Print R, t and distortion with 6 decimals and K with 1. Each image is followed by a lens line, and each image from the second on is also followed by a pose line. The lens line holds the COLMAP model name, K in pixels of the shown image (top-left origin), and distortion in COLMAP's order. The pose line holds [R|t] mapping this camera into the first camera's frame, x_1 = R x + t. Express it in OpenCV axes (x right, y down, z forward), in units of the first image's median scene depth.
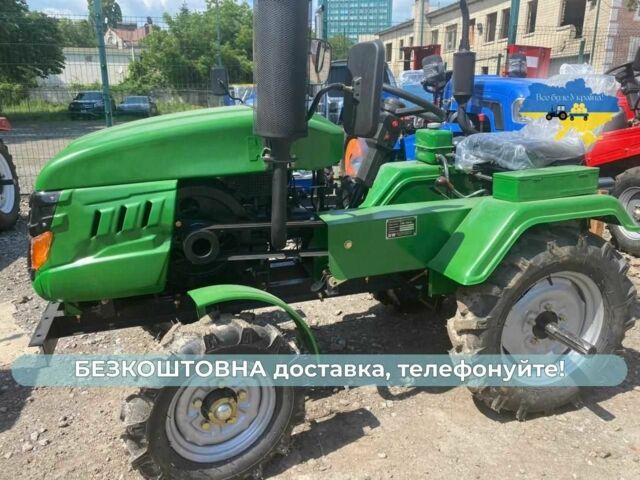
lens RADIAL K [[486.8, 0, 319.9], [0, 486.8, 244.0], [0, 0, 1]] dist [0.007541, -0.003680]
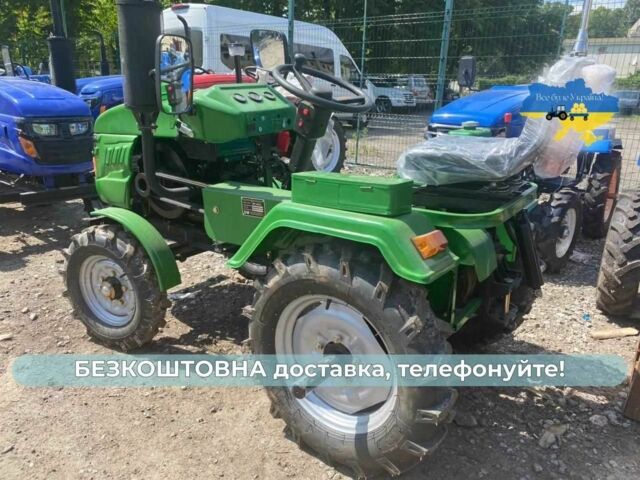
lens RADIAL K [[486.8, 0, 319.9], [0, 486.8, 244.0], [0, 0, 1]] dist [0.007541, -0.003680]
pose [[0.615797, 0.267377, -0.741150, 1.131359], [-0.256126, 0.957502, 0.132622, -0.143164], [0.745113, 0.108160, 0.658110, 0.435870]]
